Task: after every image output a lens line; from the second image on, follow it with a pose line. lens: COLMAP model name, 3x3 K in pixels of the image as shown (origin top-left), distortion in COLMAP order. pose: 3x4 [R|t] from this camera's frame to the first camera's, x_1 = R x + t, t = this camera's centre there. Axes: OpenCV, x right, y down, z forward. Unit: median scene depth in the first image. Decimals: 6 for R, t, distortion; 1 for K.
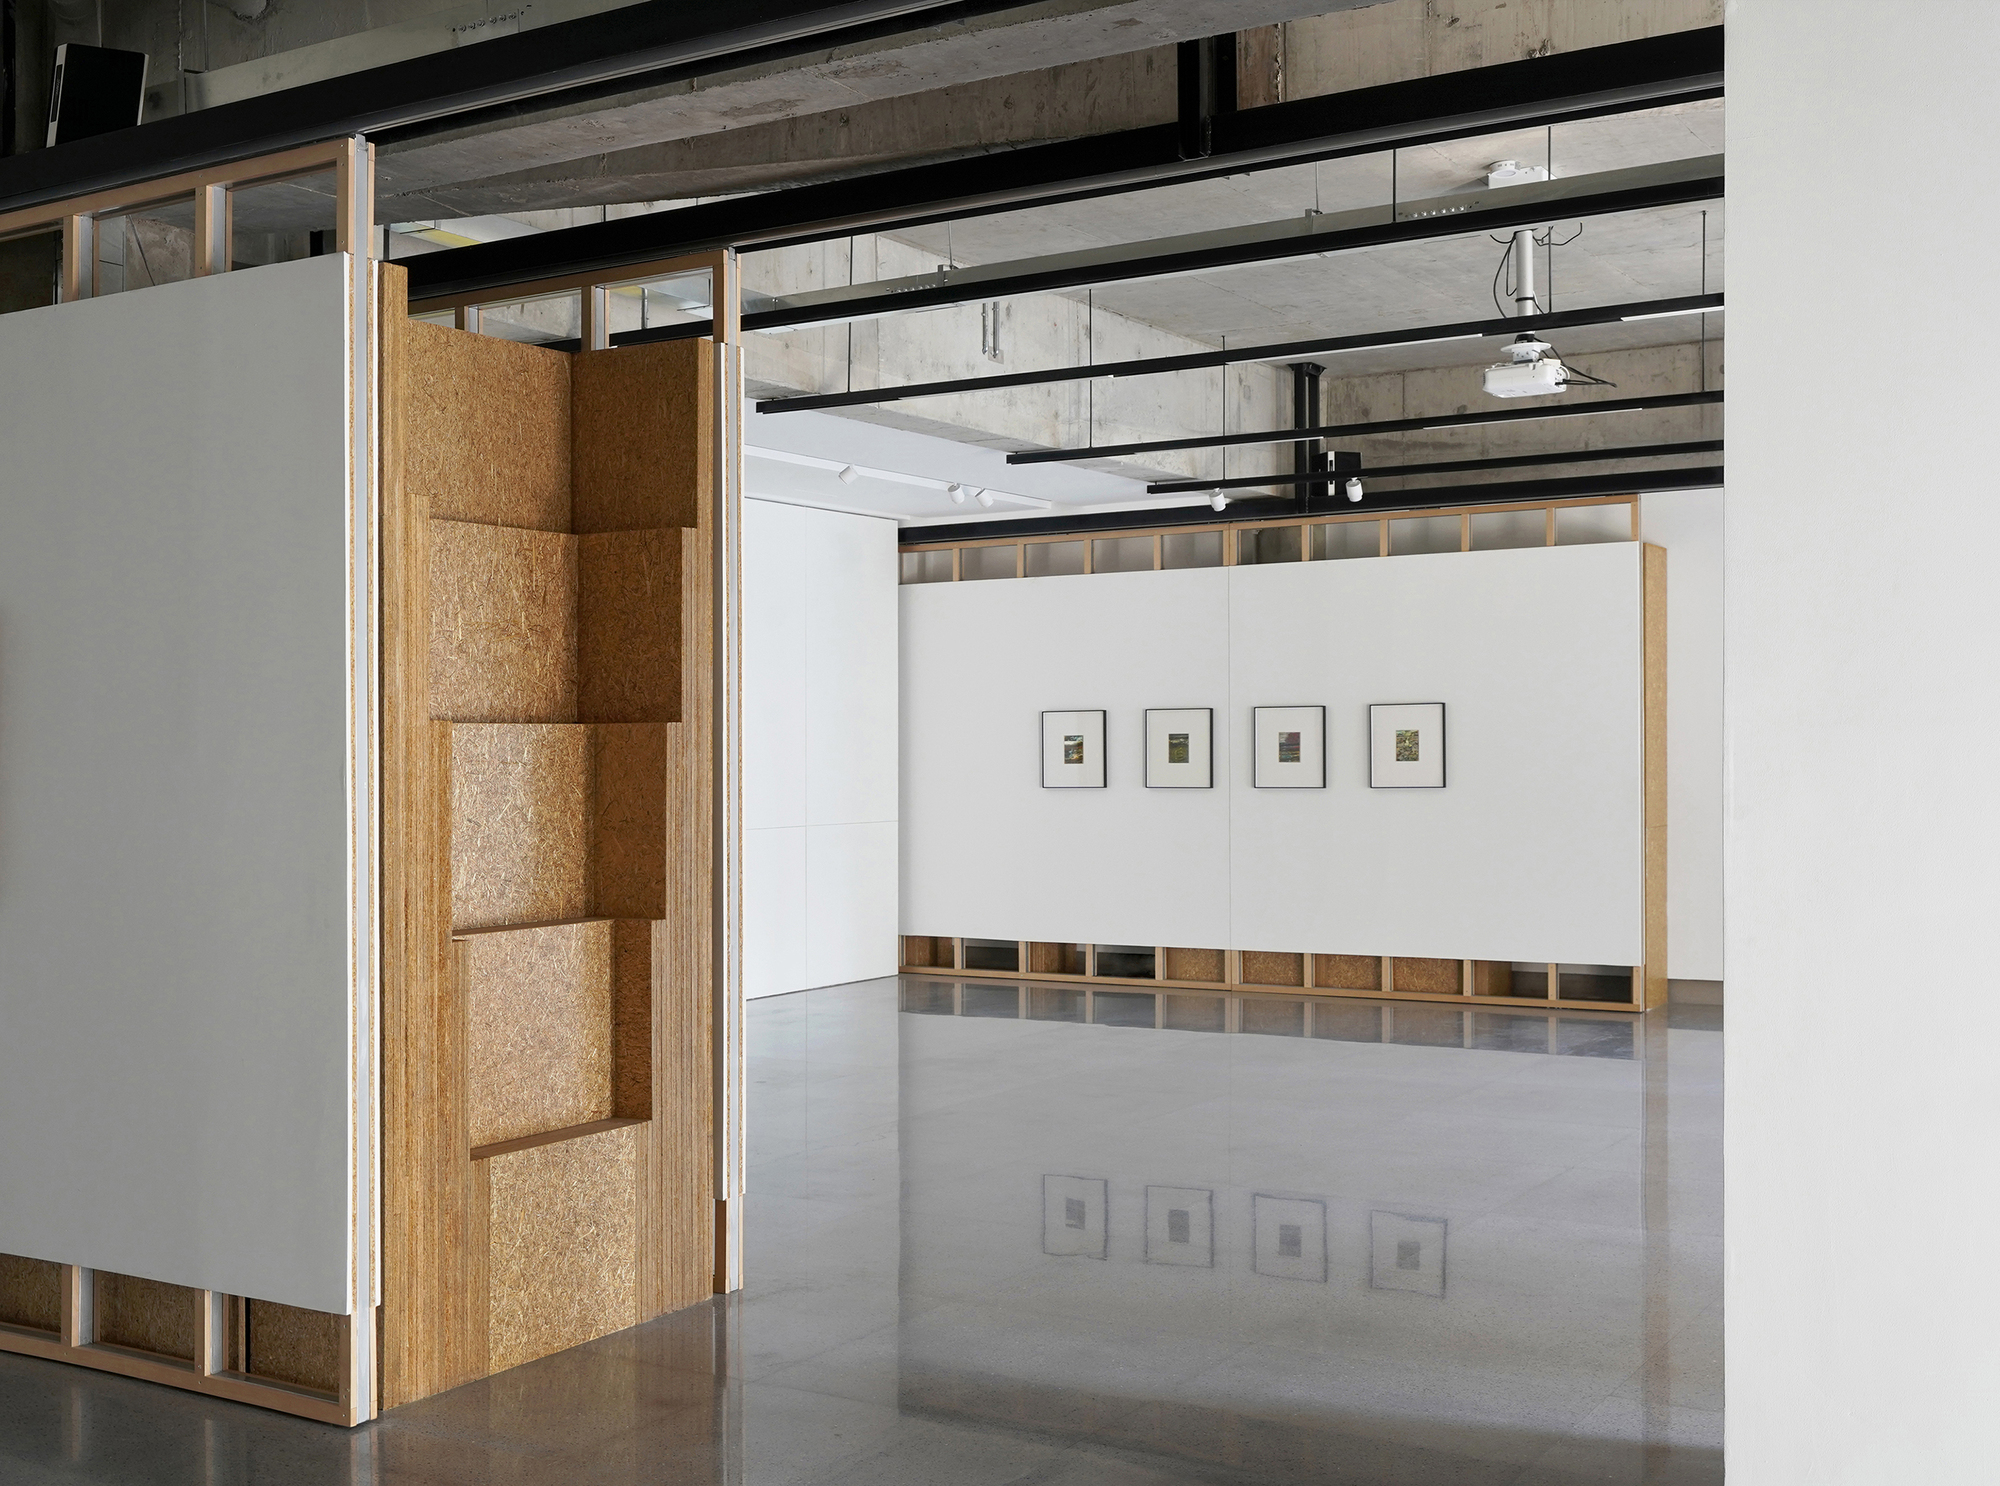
lens RADIAL K [[2162.6, 0, 1029.4], [0, 2162.6, 731.8], [0, 0, 1]] dist [0.007687, 0.000000]
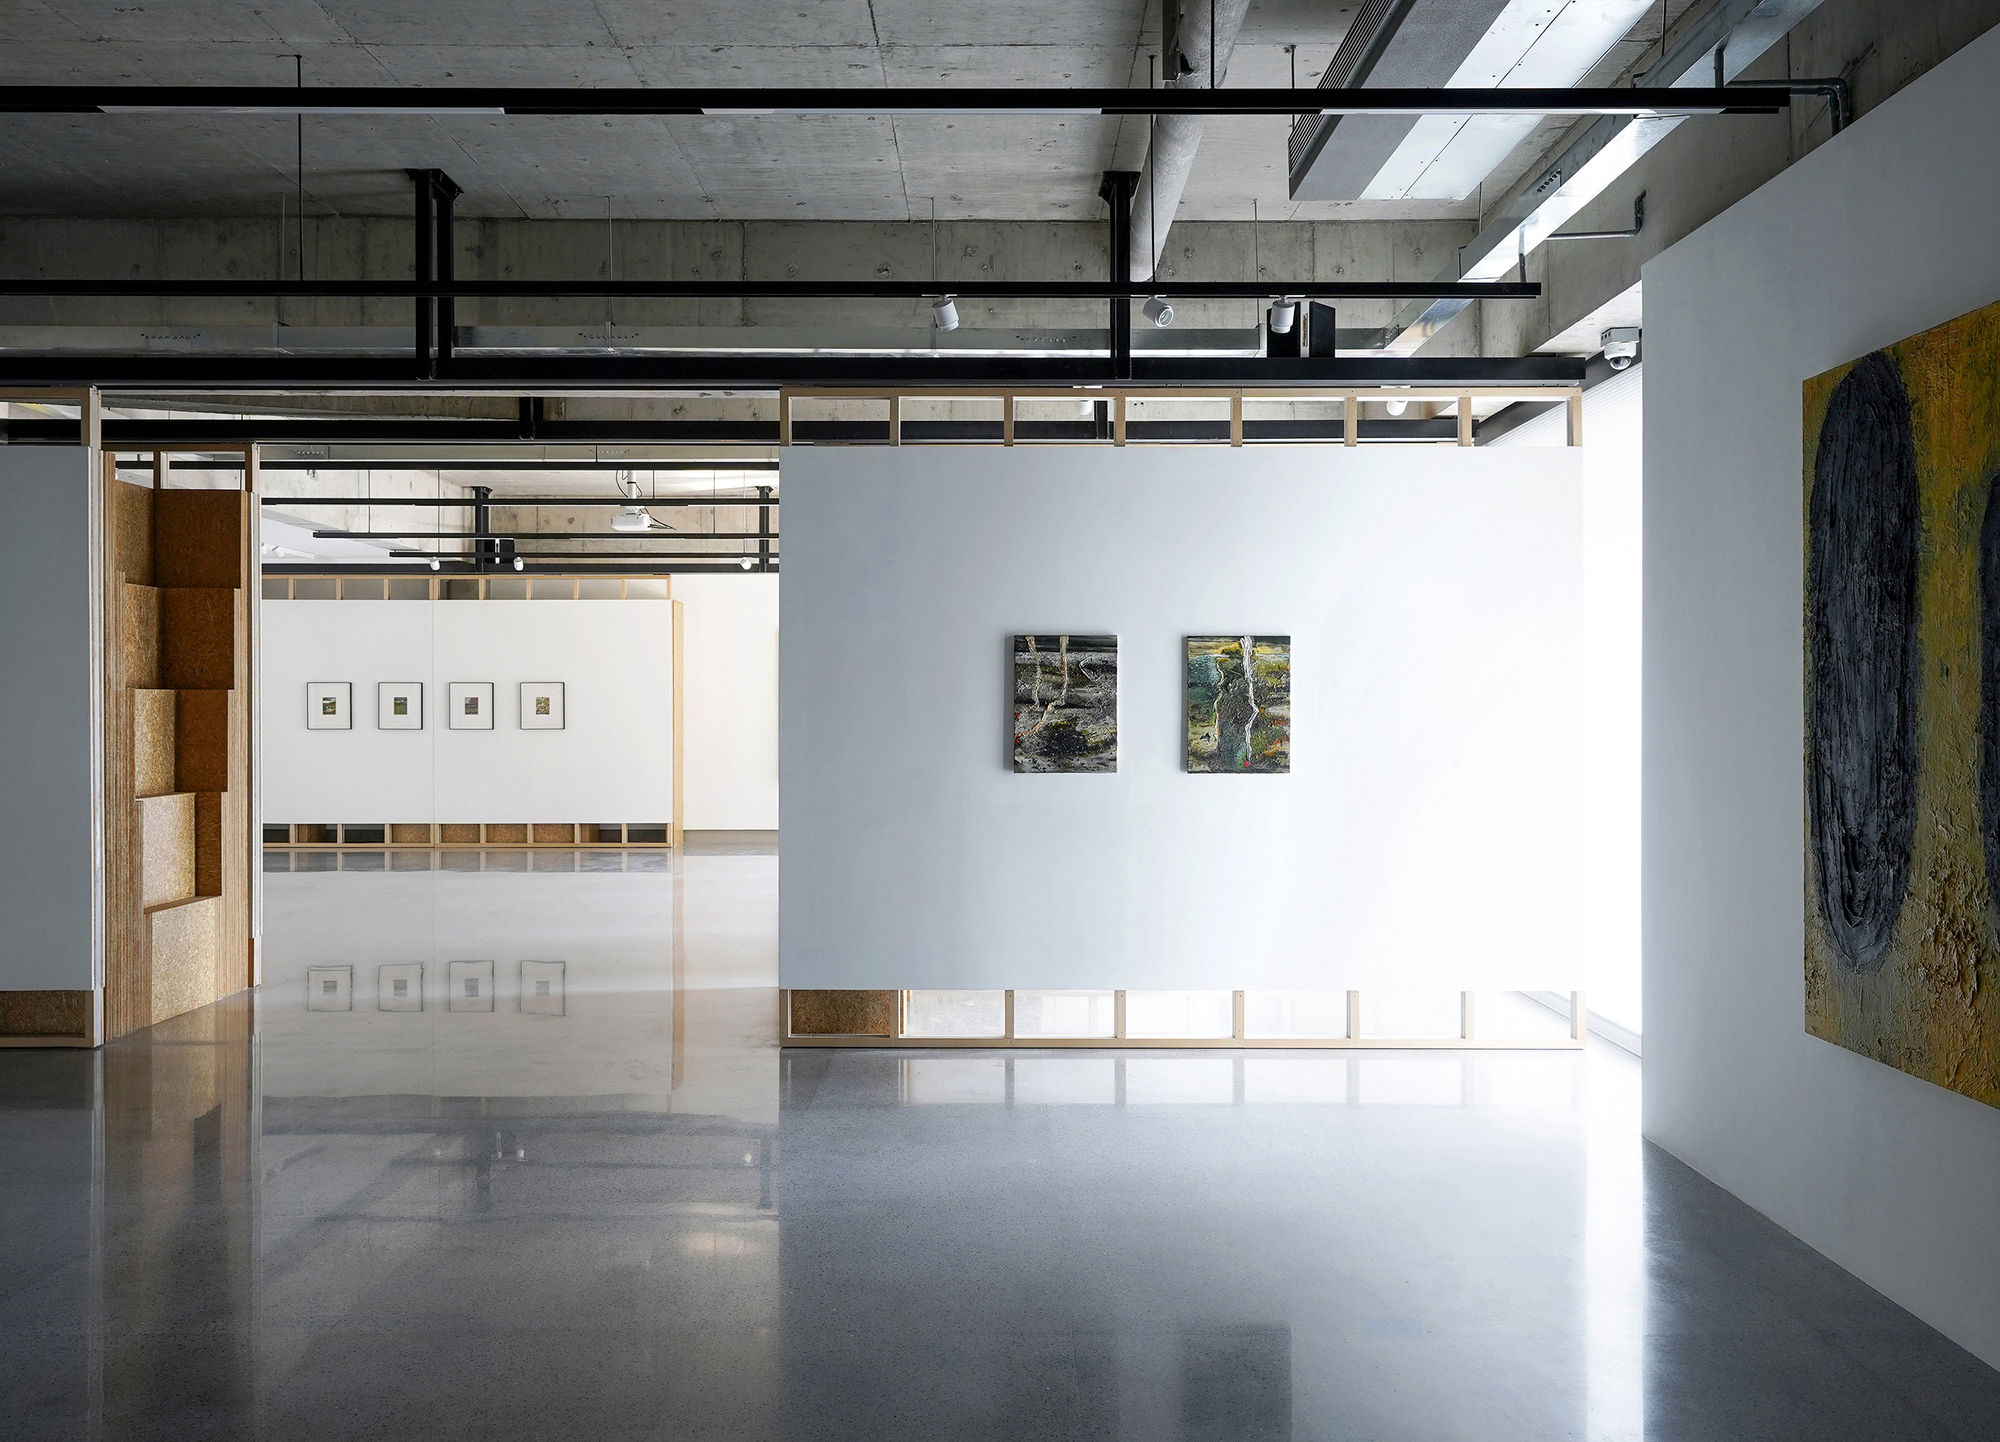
lens RADIAL K [[1452.6, 0, 1005.0], [0, 1452.6, 731.2], [0, 0, 1]] dist [0.002329, 0.004718]
pose [[0.854656, 0.000127, 0.519195, -0.234440], [-0.011908, 0.999742, 0.019359, -0.000758], [-0.519058, -0.022728, 0.854437, -0.439567]]
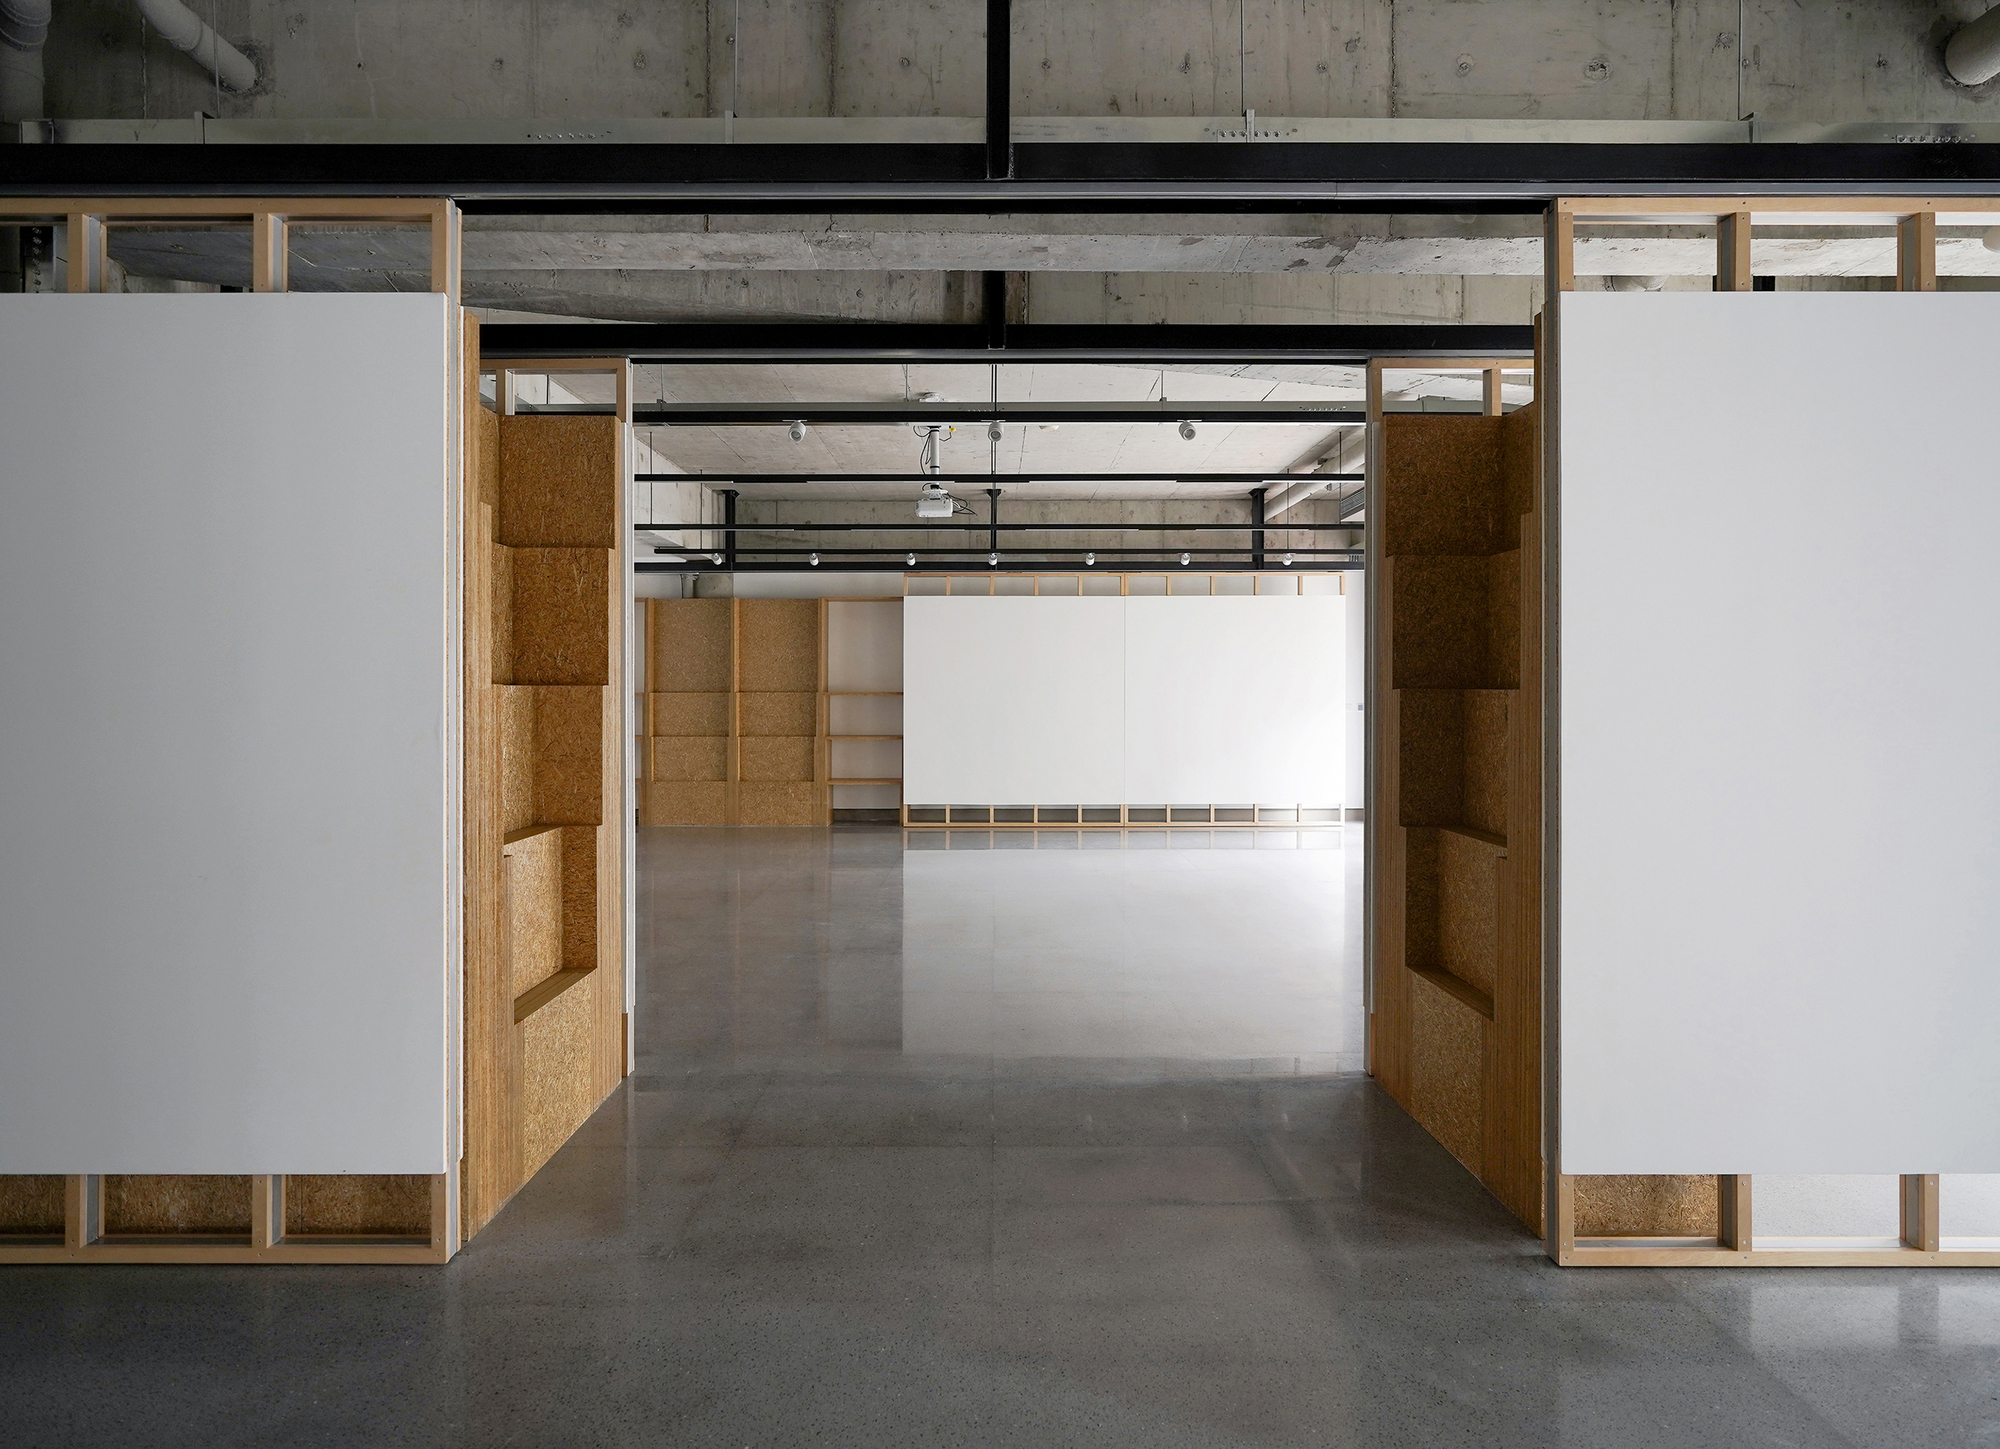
lens RADIAL K [[999.6, 0, 960.8], [0, 999.6, 702.7], [0, 0, 1]] dist [0.001089, -0.000859]
pose [[0.854745, 0.000671, 0.519048, -0.289479], [-0.010524, 0.999816, 0.016038, -0.005695], [-0.518942, -0.019171, 0.854594, 0.302097]]
